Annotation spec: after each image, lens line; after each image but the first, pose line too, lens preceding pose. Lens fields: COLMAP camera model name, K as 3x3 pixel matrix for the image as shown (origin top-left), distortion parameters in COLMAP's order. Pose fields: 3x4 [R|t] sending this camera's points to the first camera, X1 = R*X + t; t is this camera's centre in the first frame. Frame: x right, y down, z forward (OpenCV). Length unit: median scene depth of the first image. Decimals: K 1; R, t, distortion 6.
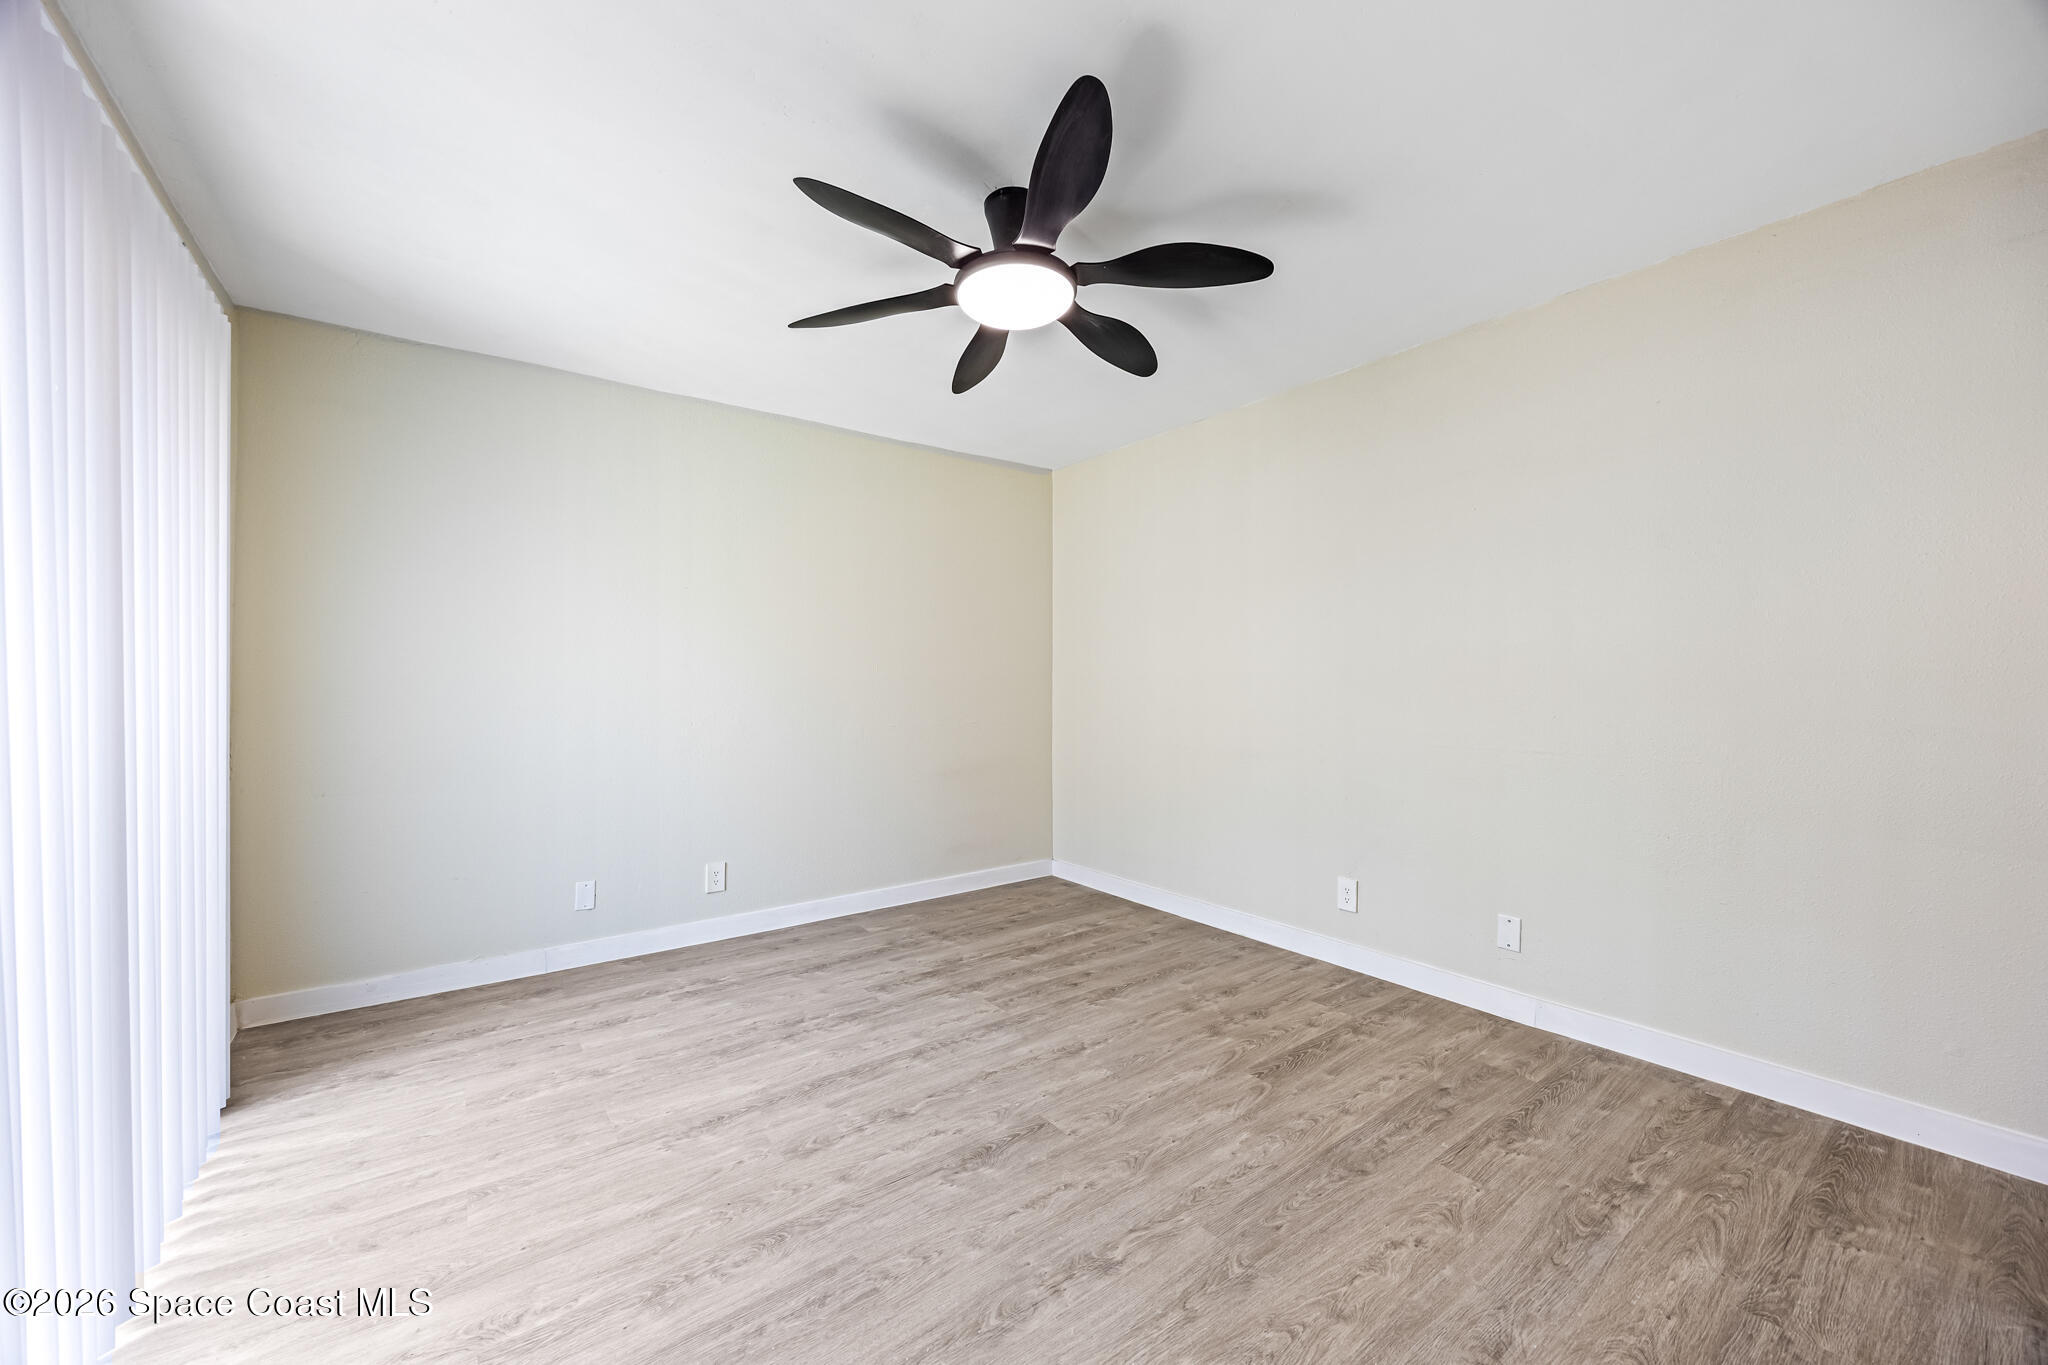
lens RADIAL K [[780.7, 0, 1025.2], [0, 780.7, 683.0], [0, 0, 1]] dist [-0.000882, -0.000273]
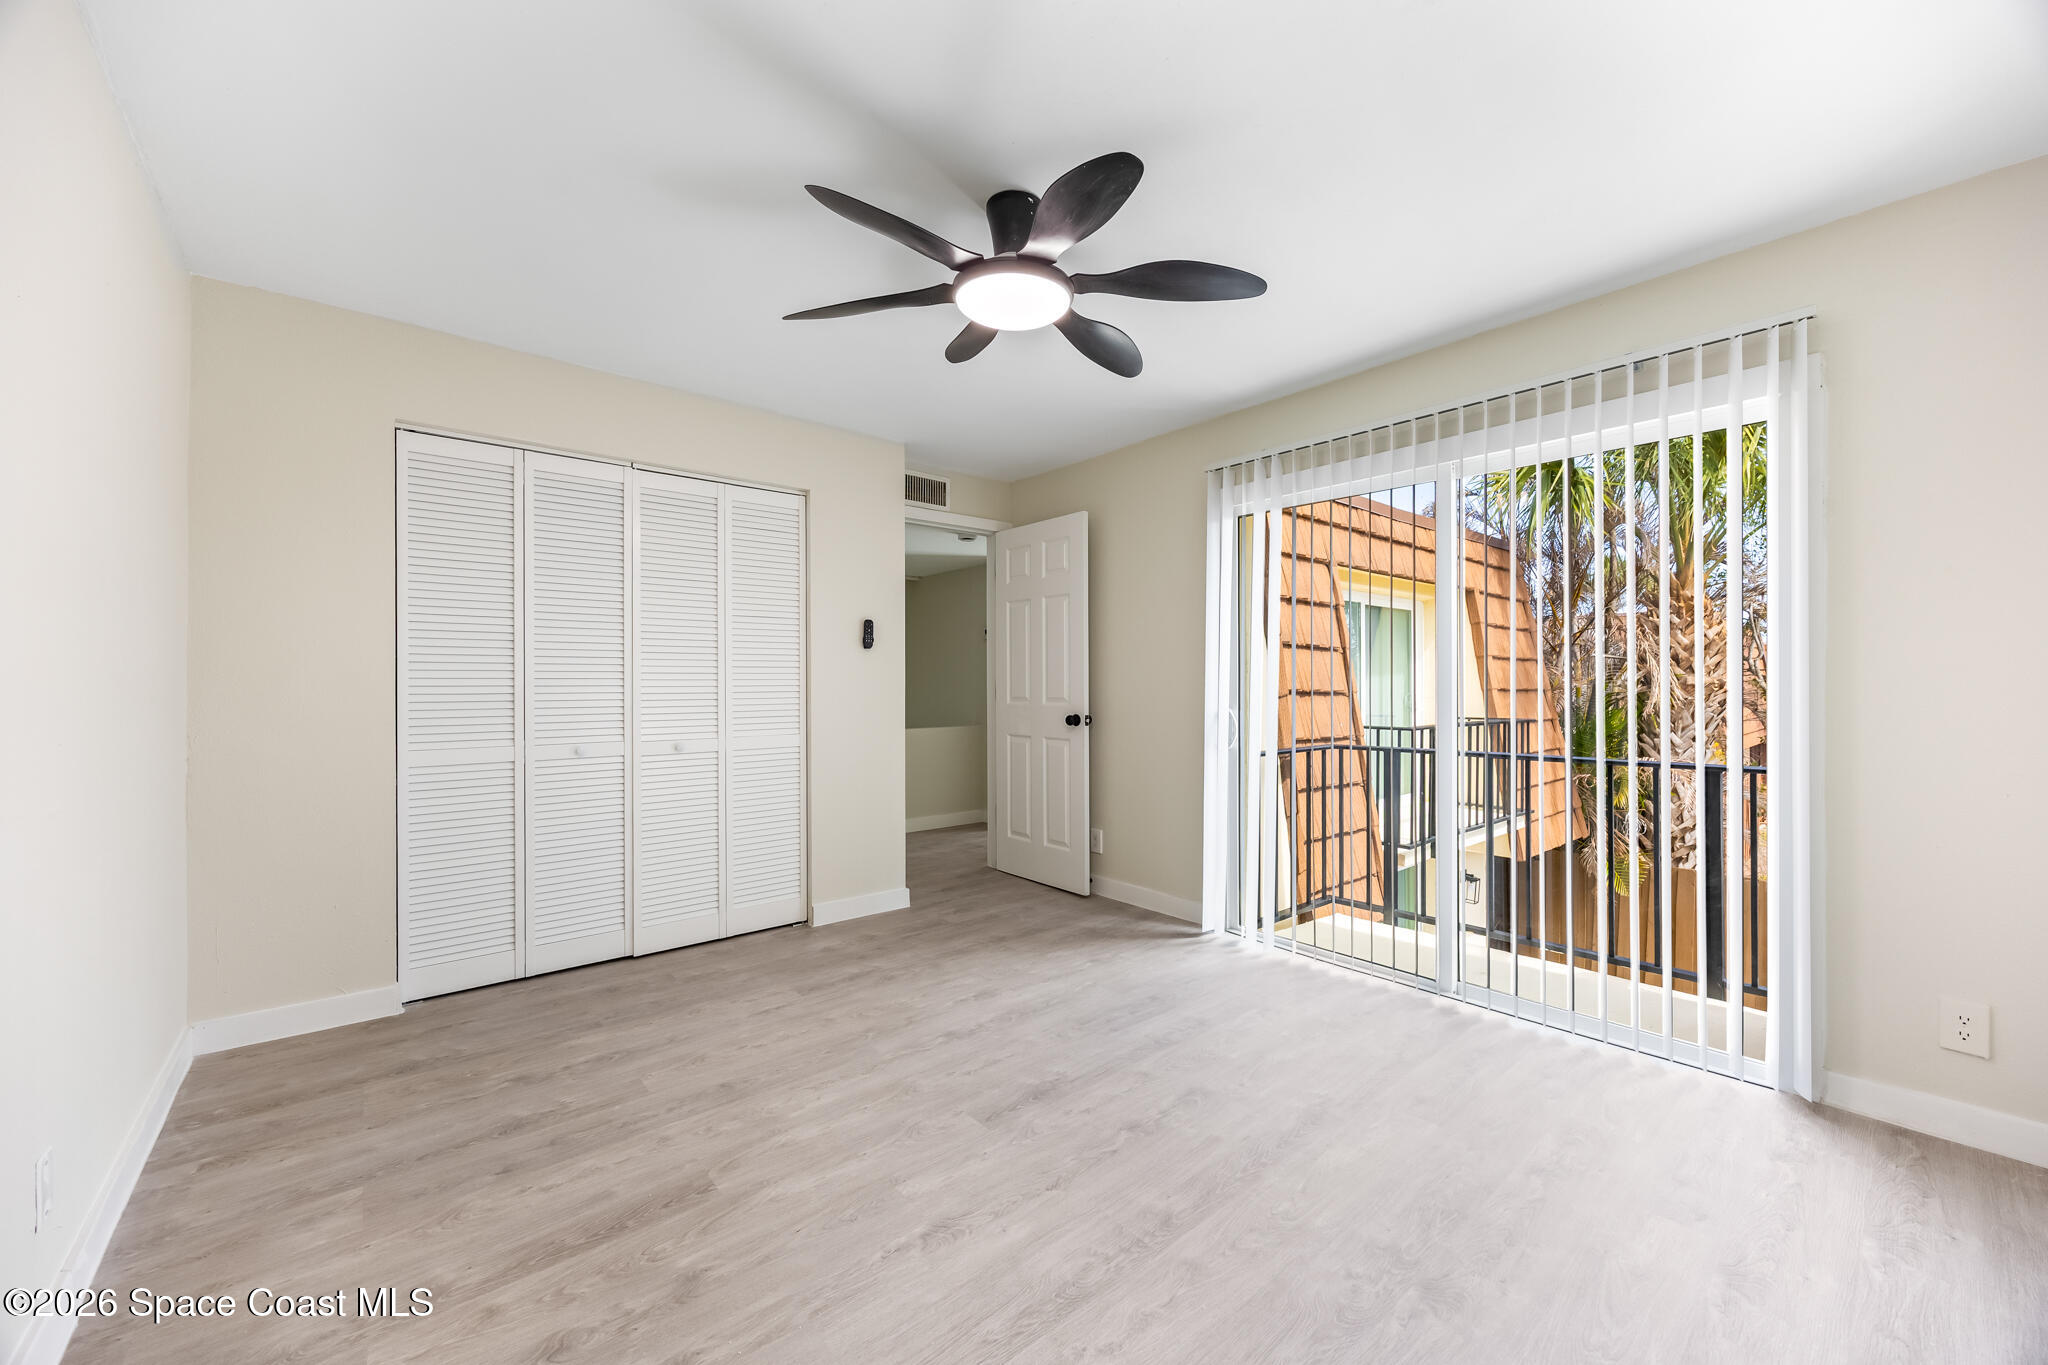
lens RADIAL K [[780.7, 0, 1023.2], [0, 780.7, 683.5], [0, 0, 1]] dist [-0.000882, -0.000273]
pose [[-0.997898, 0.001290, -0.064785, 0.040702], [0.001095, 0.999995, 0.003042, -0.001760], [0.064788, 0.002965, -0.997895, 2.021119]]
